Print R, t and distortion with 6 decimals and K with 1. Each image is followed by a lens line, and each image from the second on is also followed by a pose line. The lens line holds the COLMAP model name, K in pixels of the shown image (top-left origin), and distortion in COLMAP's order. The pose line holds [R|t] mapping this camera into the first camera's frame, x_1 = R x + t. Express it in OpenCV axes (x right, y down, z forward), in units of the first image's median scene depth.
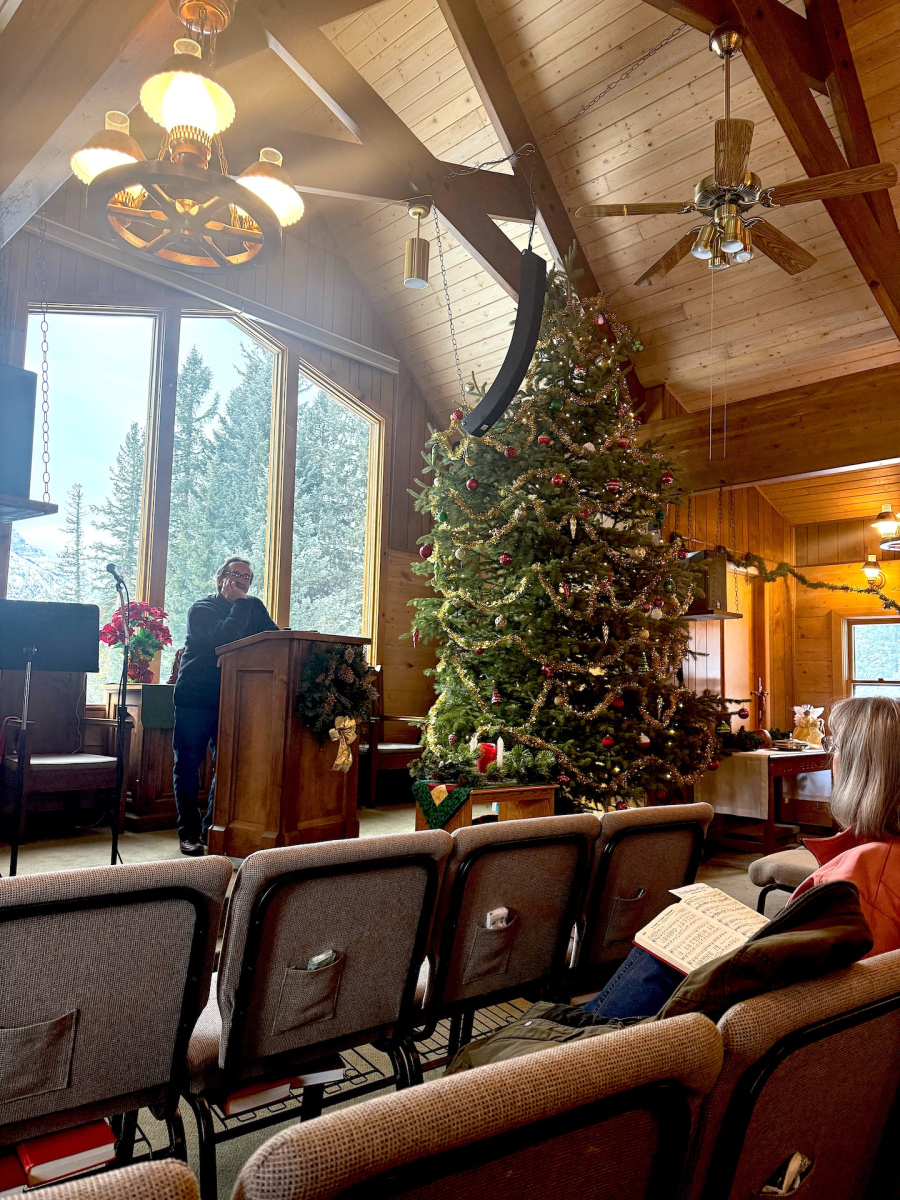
lens RADIAL K [[841.4, 0, 450.0], [0, 841.4, 600.0], [0, 0, 1]] dist [0.105683, -0.151513]
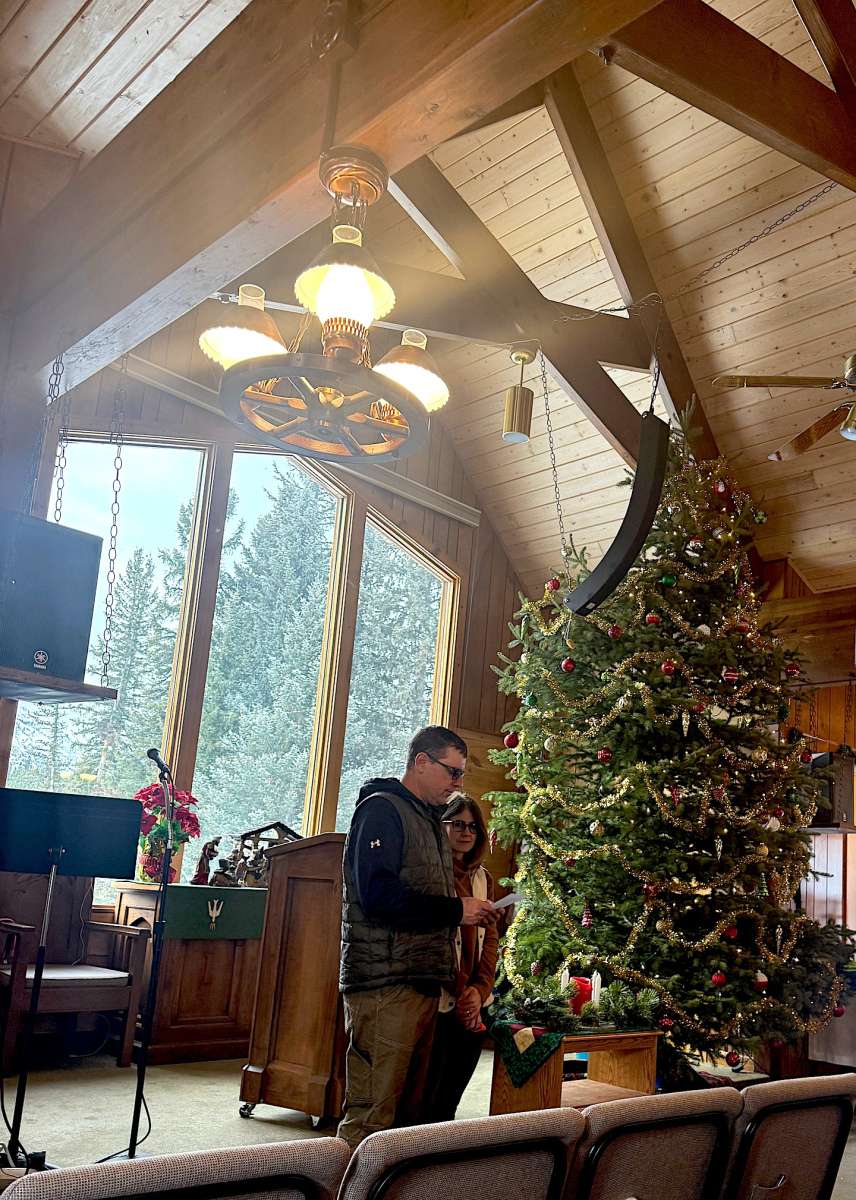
lens RADIAL K [[1005.5, 0, 538.3], [0, 1005.5, 707.5], [0, 0, 1]] dist [0.137895, -0.241943]
pose [[0.998299, 0.048599, 0.032221, -0.034413], [-0.046318, 0.996602, -0.068108, -0.021986], [-0.035421, 0.066500, 0.997158, -0.022442]]
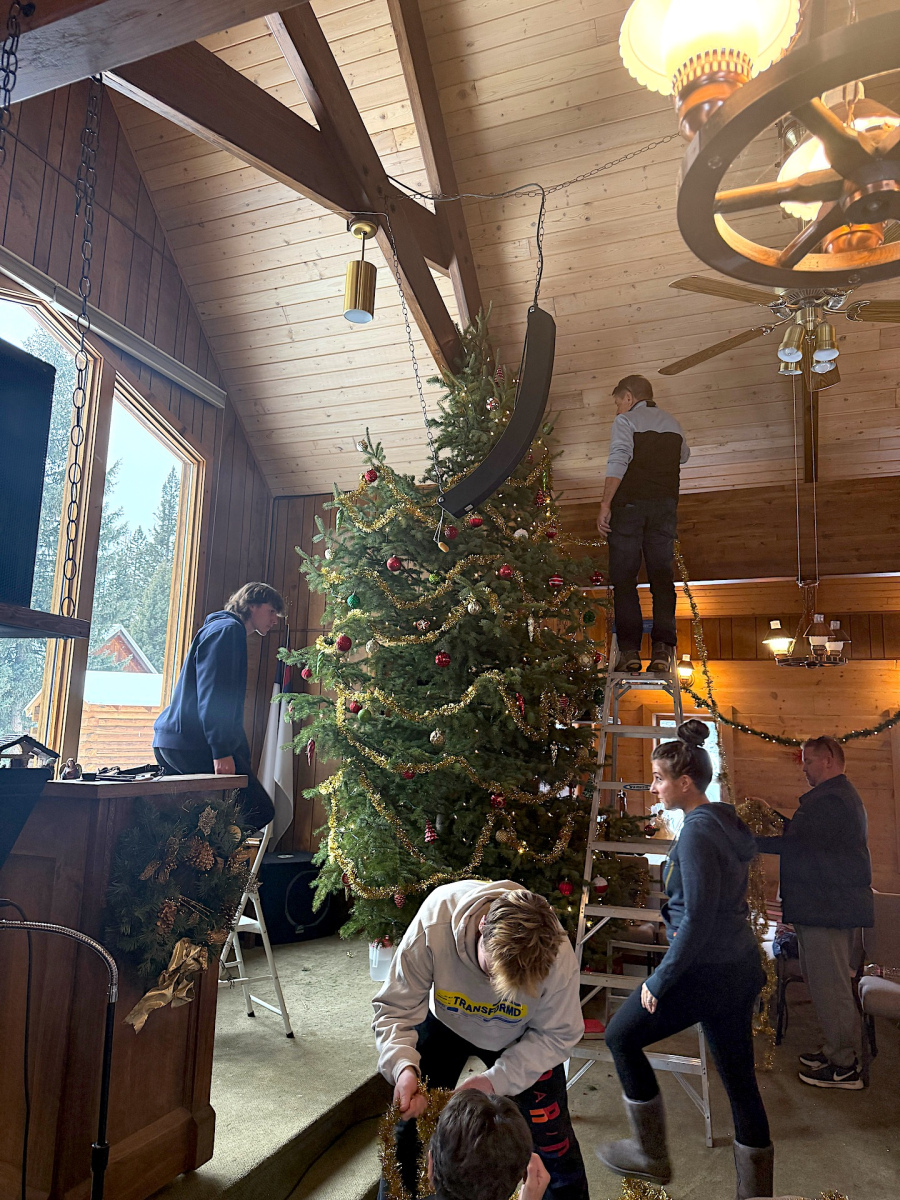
lens RADIAL K [[841.4, 0, 450.0], [0, 841.4, 600.0], [0, 0, 1]] dist [0.105683, -0.151513]
pose [[0.916413, 0.067167, 0.394557, -0.240570], [-0.045240, 0.996883, -0.064627, -0.051307], [-0.397669, 0.041375, 0.916596, 0.220926]]
